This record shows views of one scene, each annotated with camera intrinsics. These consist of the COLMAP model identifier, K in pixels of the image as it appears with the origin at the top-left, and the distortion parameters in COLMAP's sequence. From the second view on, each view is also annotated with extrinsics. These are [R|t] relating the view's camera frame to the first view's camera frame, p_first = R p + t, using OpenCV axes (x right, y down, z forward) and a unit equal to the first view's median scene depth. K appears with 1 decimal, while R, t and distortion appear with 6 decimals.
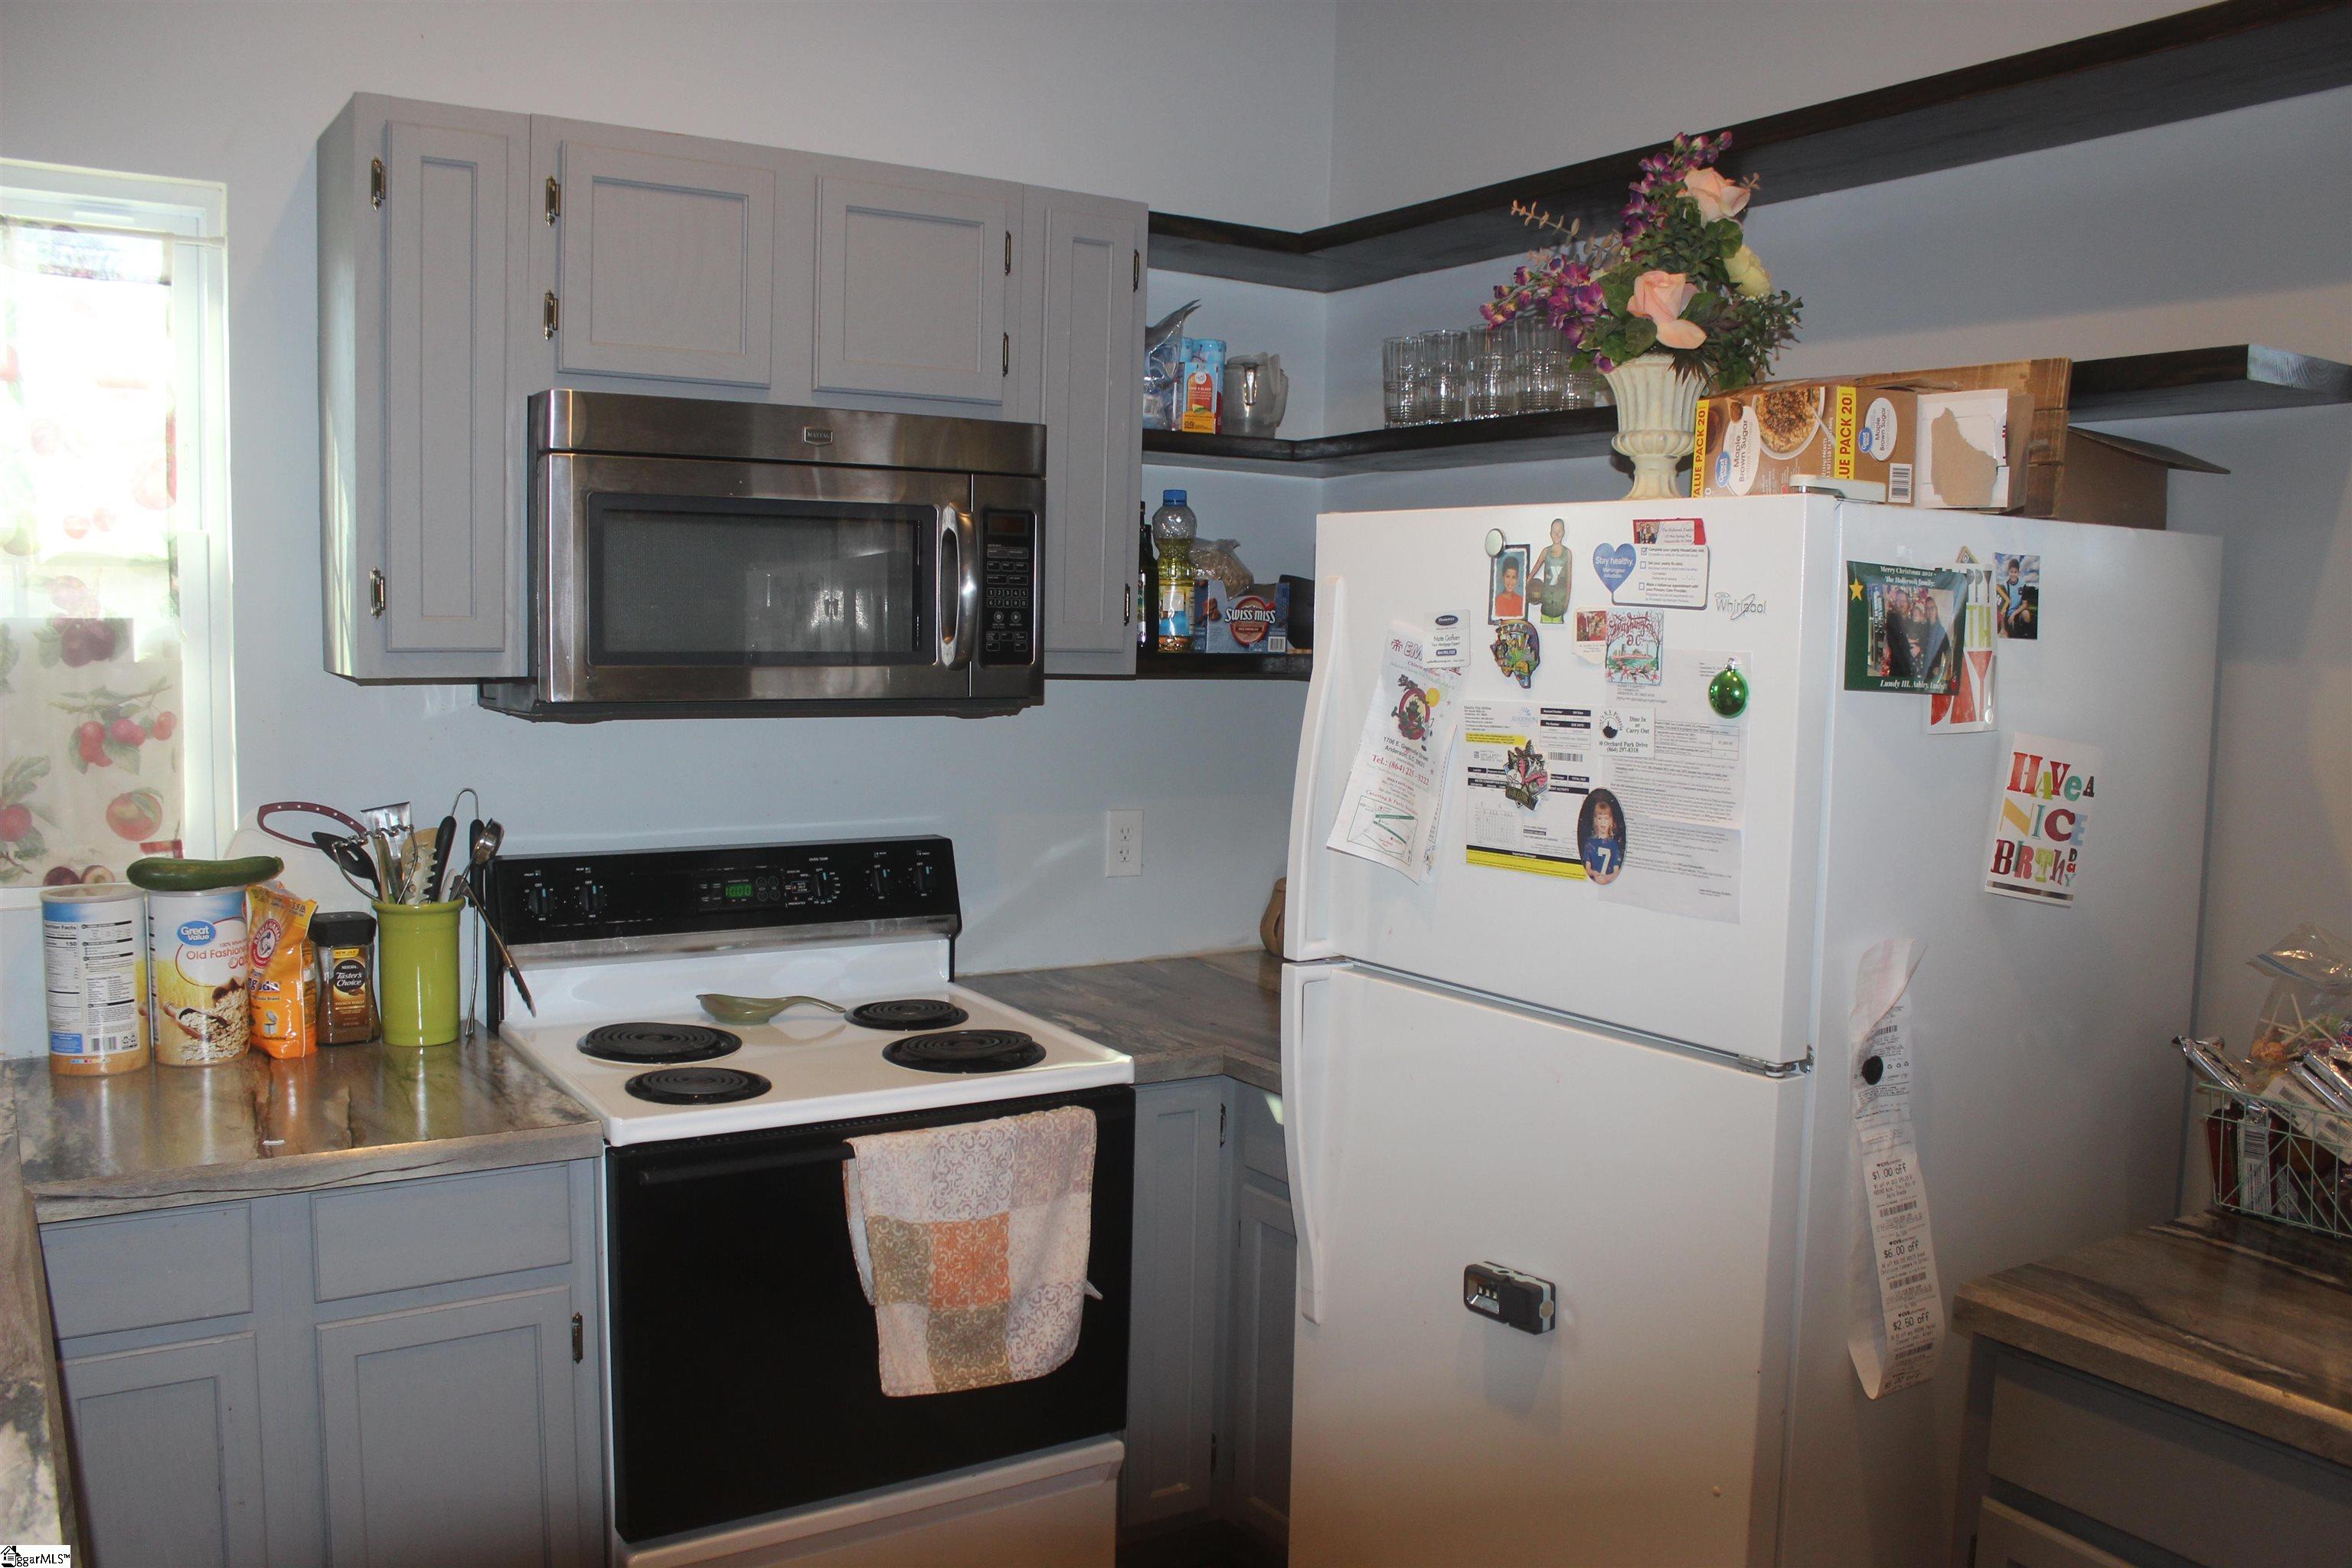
lens RADIAL K [[1952.7, 0, 1178.8], [0, 1952.7, 787.4], [0, 0, 1]] dist [-0.086733, 0.019632]
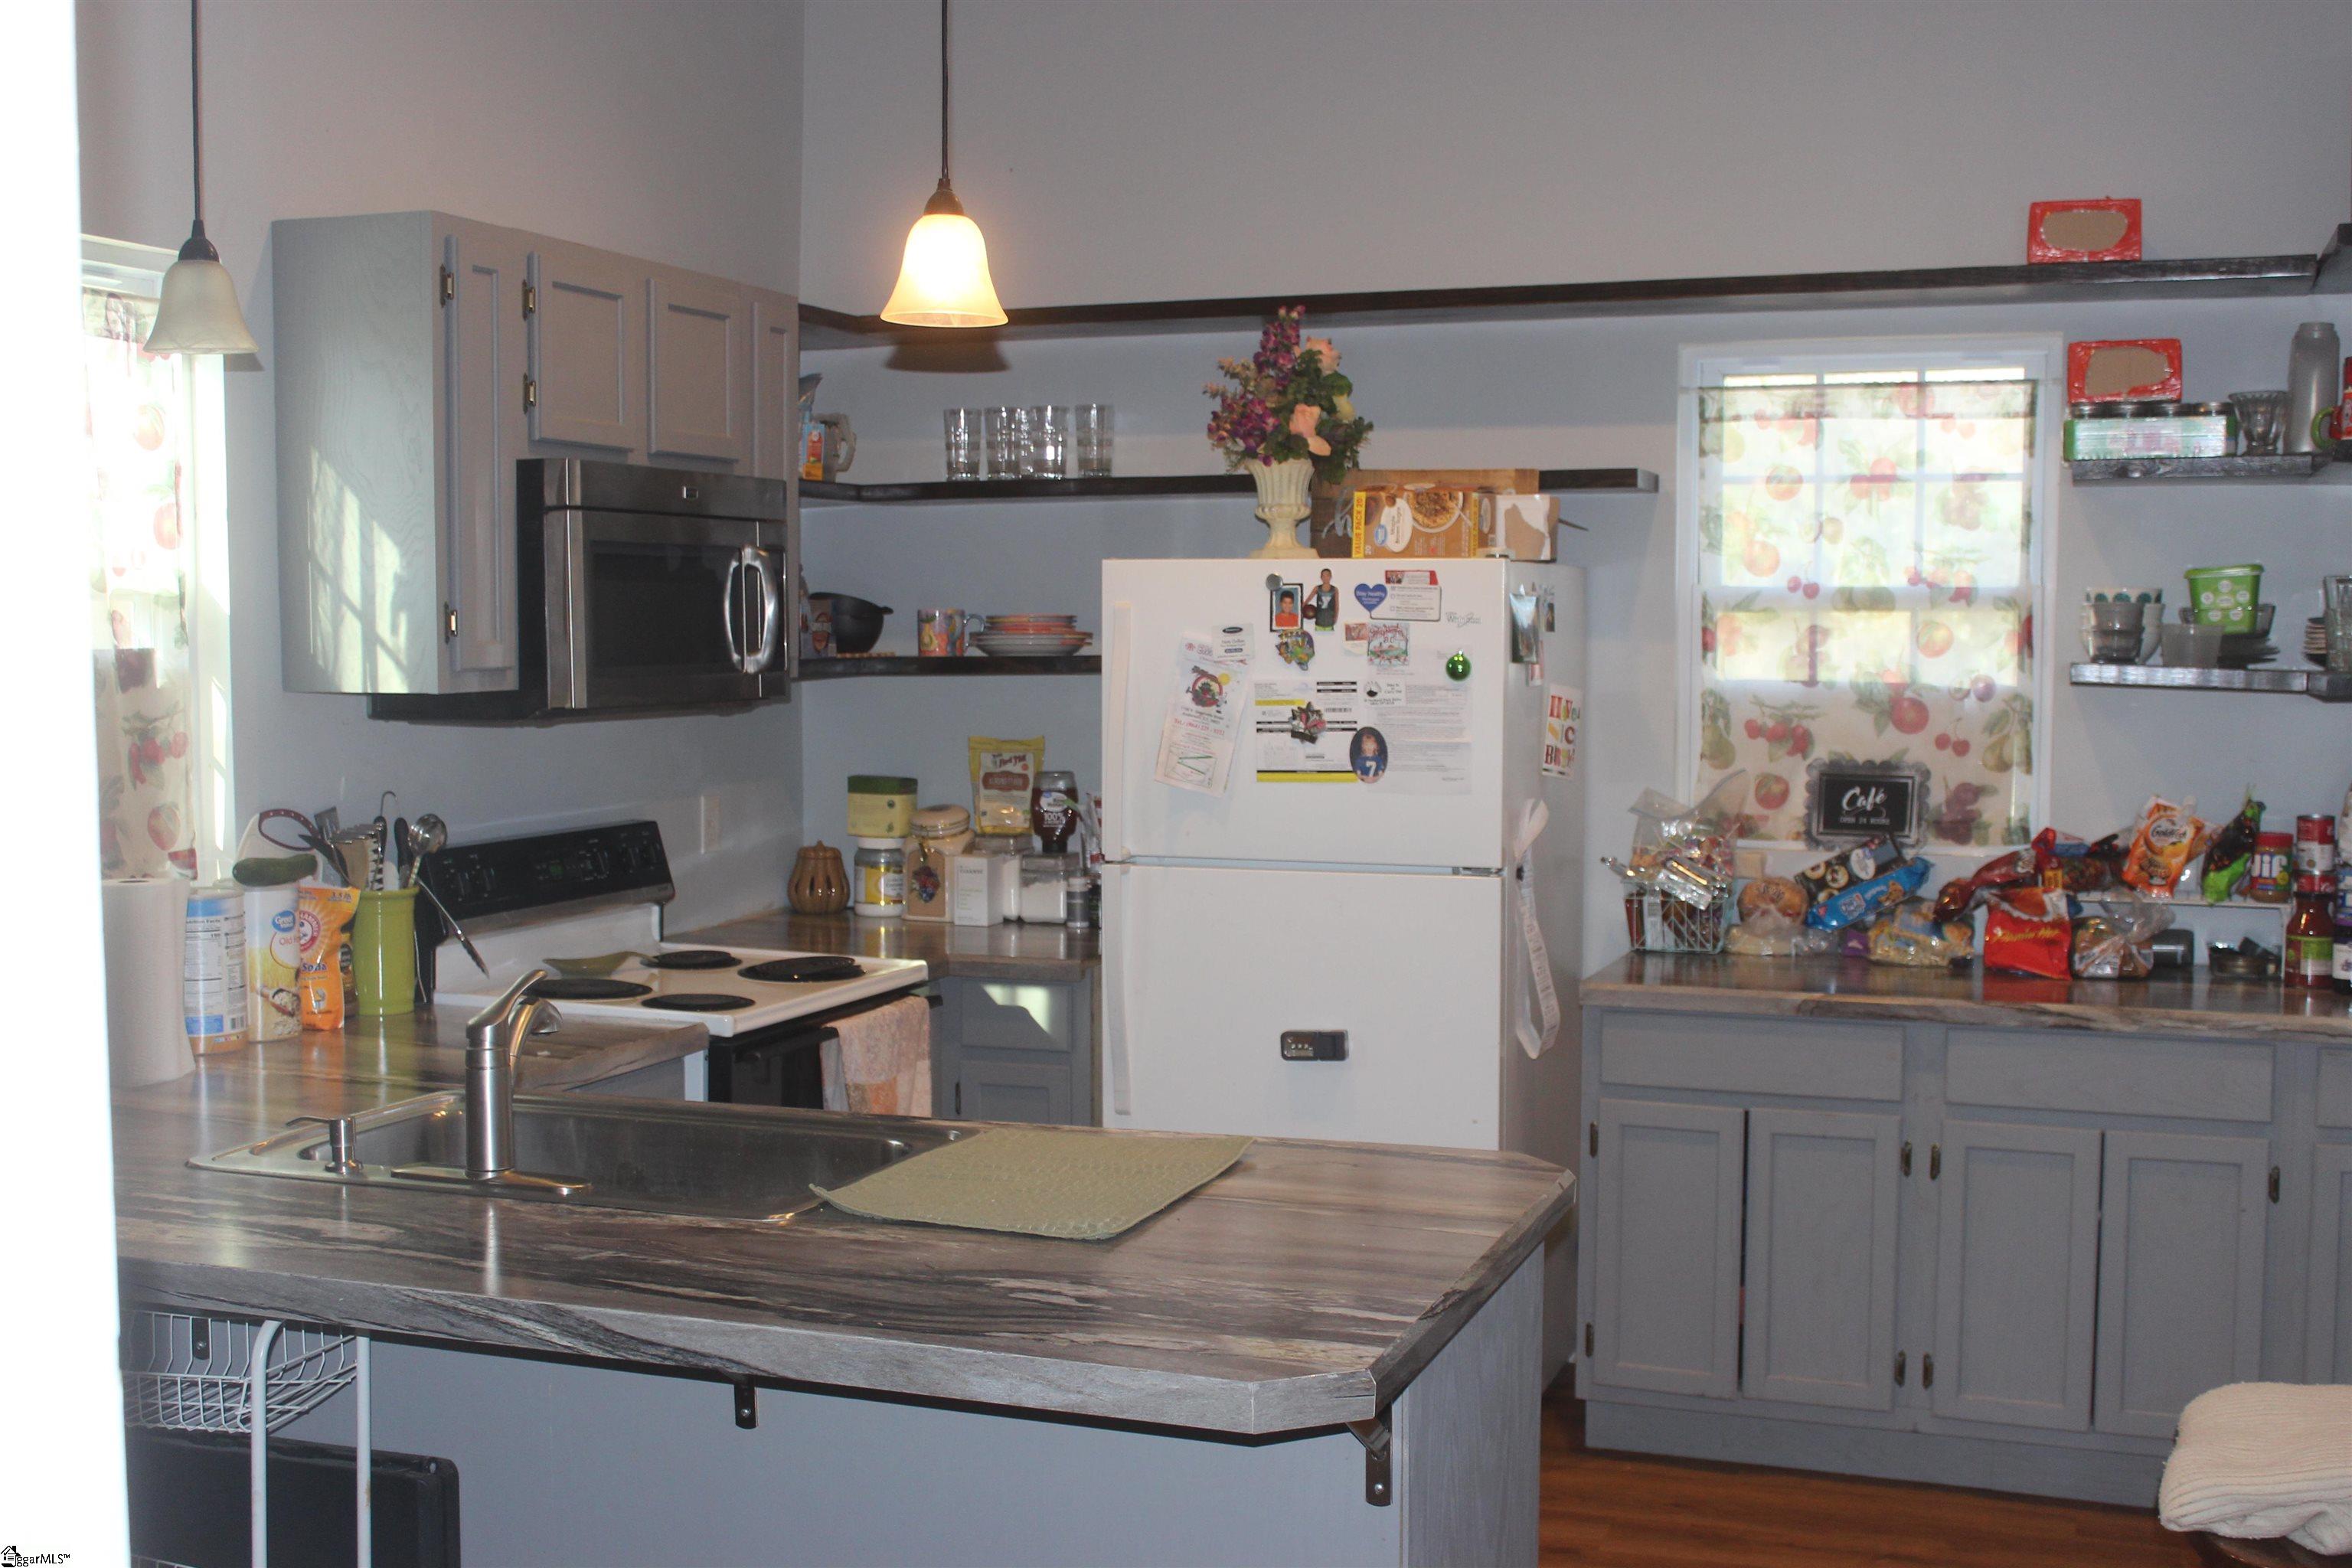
lens RADIAL K [[2631.9, 0, 1175.0], [0, 2631.9, 800.7], [0, 0, 1]] dist [0.035020, 0.000000]
pose [[0.803992, -0.060653, 0.591539, -1.232217], [0.067219, 0.997678, 0.010936, 0.027301], [-0.590829, 0.030970, 0.806202, -0.726296]]
